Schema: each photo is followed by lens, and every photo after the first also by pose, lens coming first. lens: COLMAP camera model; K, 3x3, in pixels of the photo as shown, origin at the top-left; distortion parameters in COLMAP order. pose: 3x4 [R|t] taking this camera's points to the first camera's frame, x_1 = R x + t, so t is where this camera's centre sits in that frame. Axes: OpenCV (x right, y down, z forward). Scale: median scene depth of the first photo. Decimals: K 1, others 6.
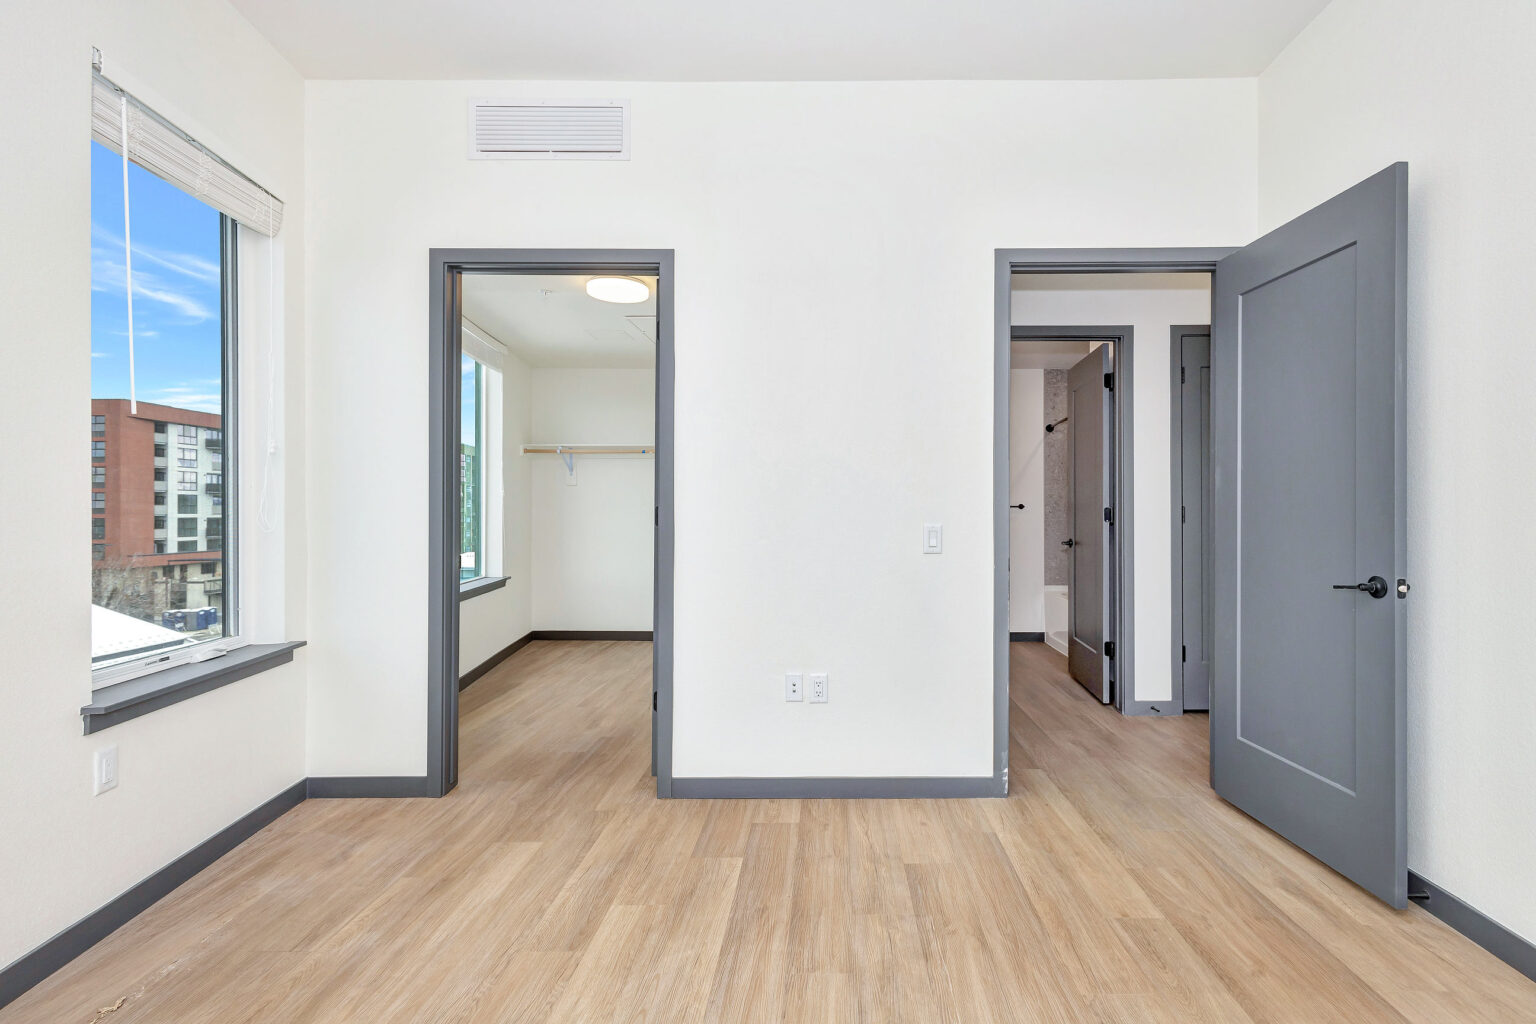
lens RADIAL K [[734.6, 0, 830.8], [0, 734.6, 508.3], [0, 0, 1]] dist [0.008386, 0.000221]
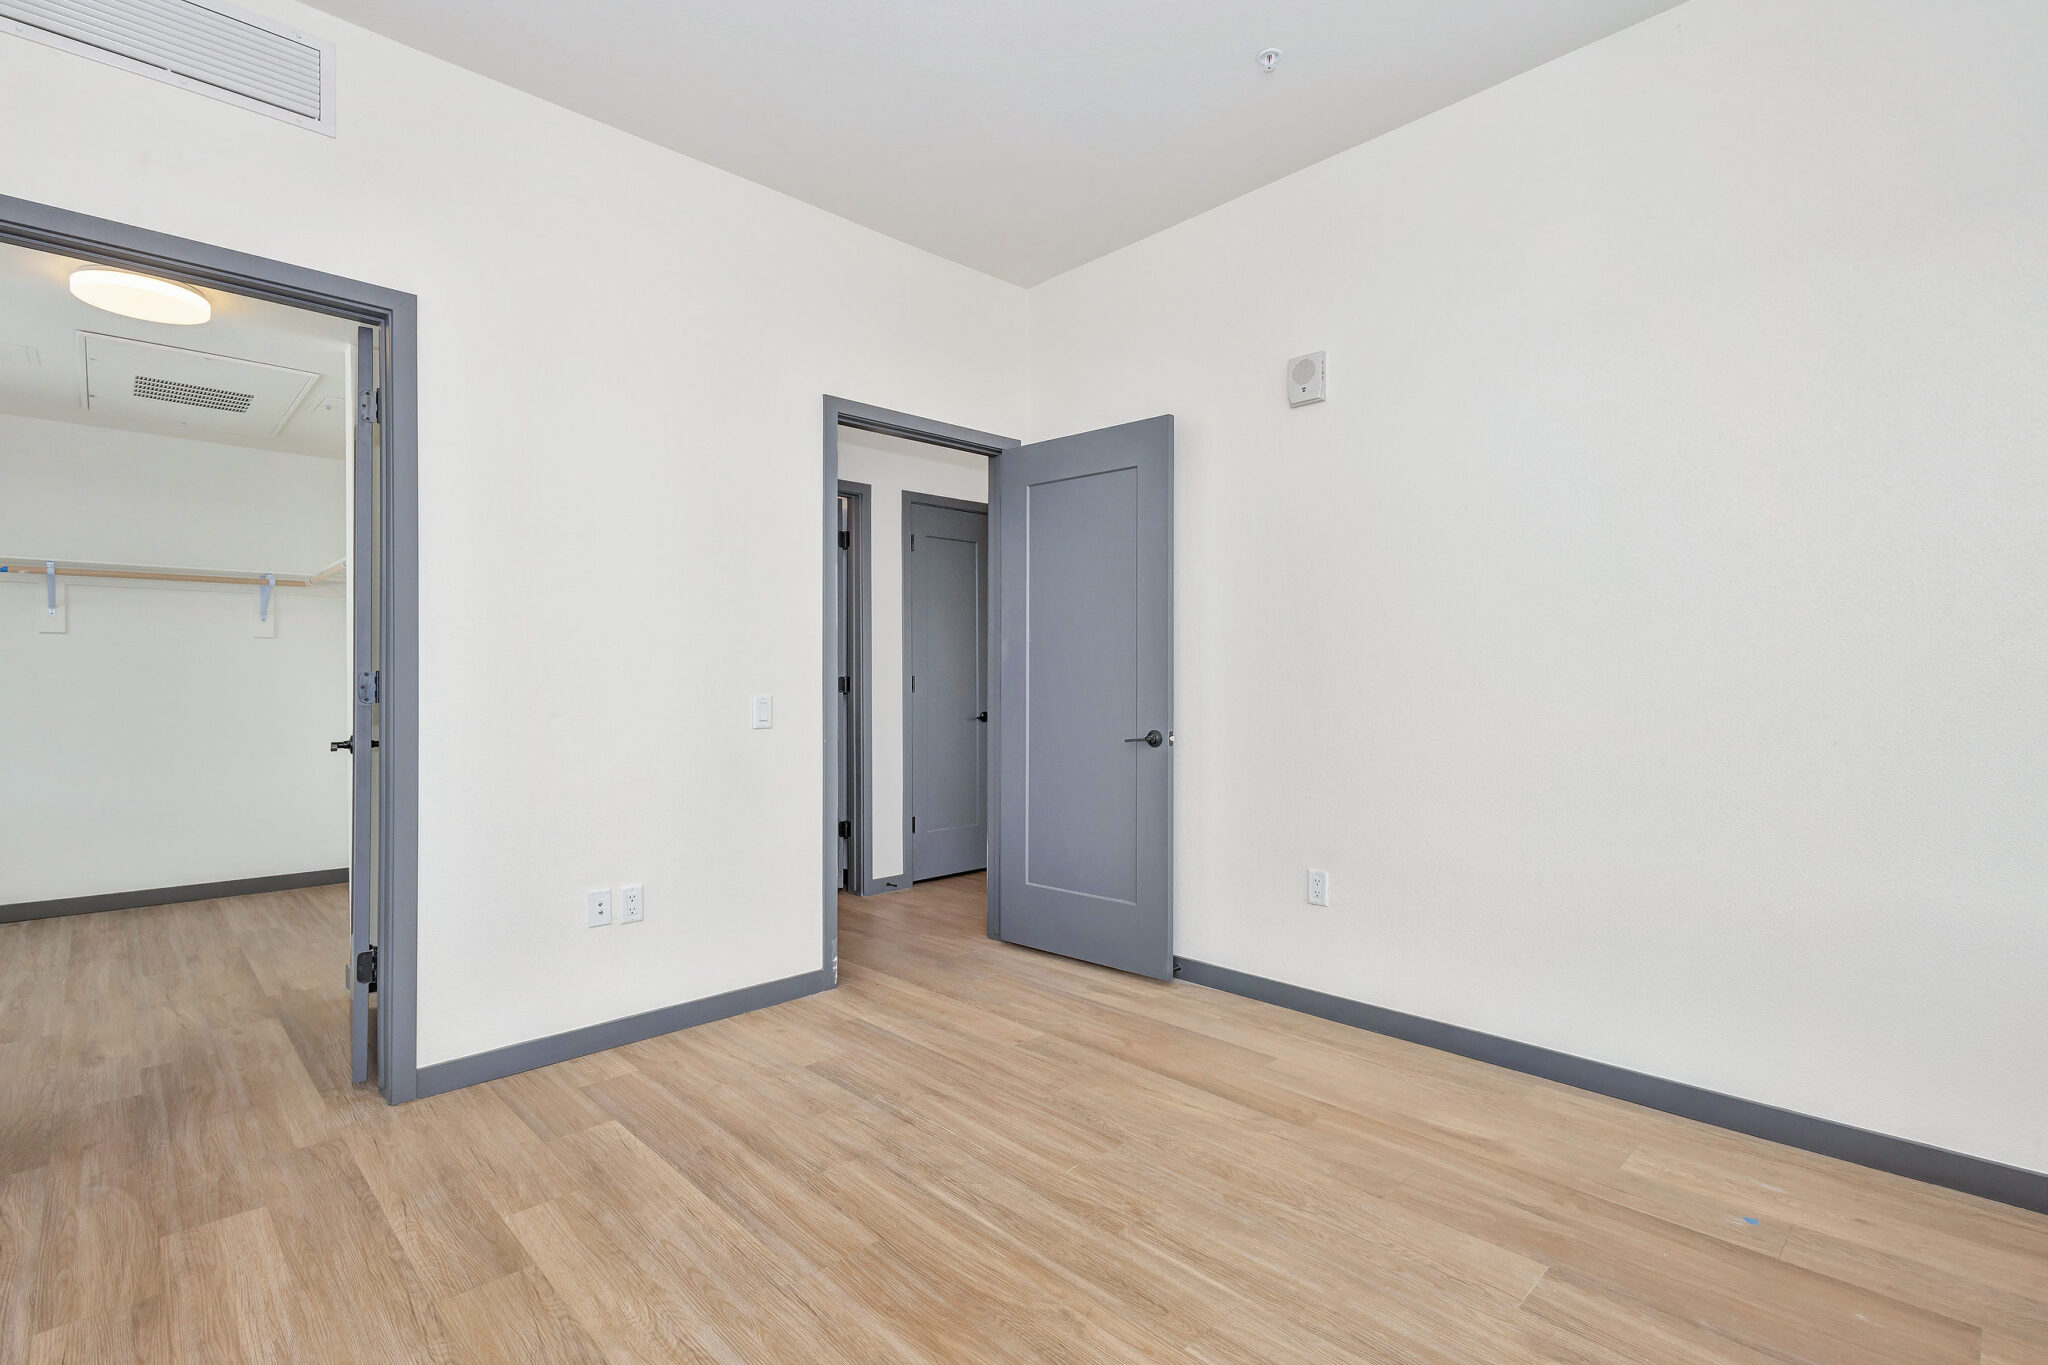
lens RADIAL K [[950.8, 0, 1024.0], [0, 950.8, 682.5], [0, 0, 1]] dist [0.001992, 0.000033]
pose [[0.718847, -0.000974, 0.695168, -0.475919], [-0.002553, 0.999989, 0.004041, 0.001885], [-0.695164, -0.004680, 0.718836, -0.030239]]
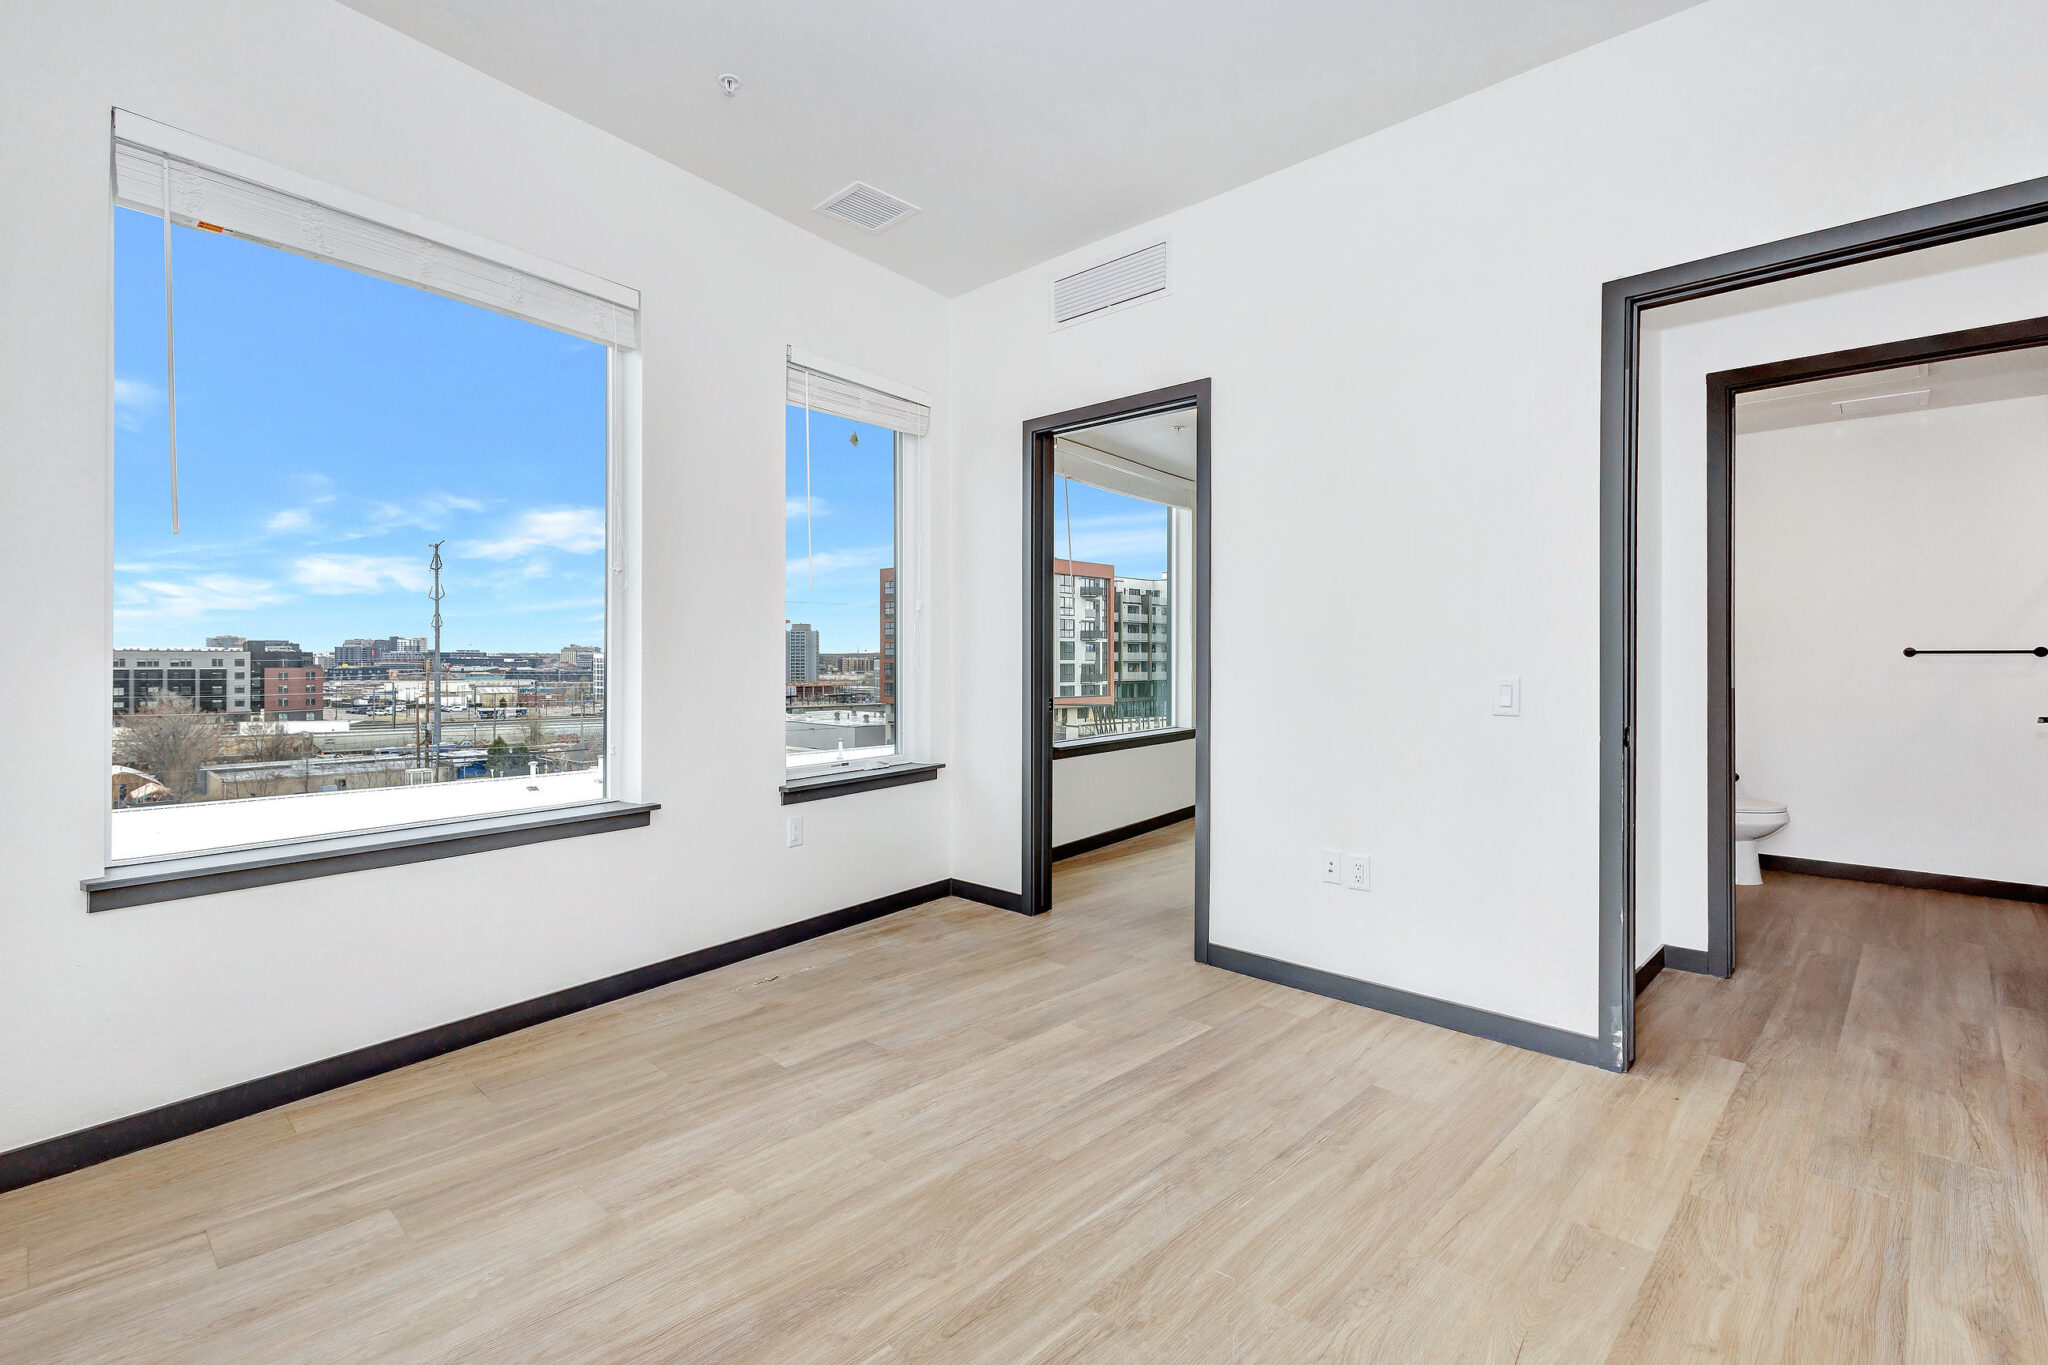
lens RADIAL K [[947.5, 0, 1030.3], [0, 947.5, 660.7], [0, 0, 1]] dist [0.005476, -0.000109]
pose [[0.723085, 0.004799, -0.690742, 0.507165], [-0.000525, 0.999979, 0.006399, -0.000154], [0.690759, -0.004264, 0.723073, -0.031178]]
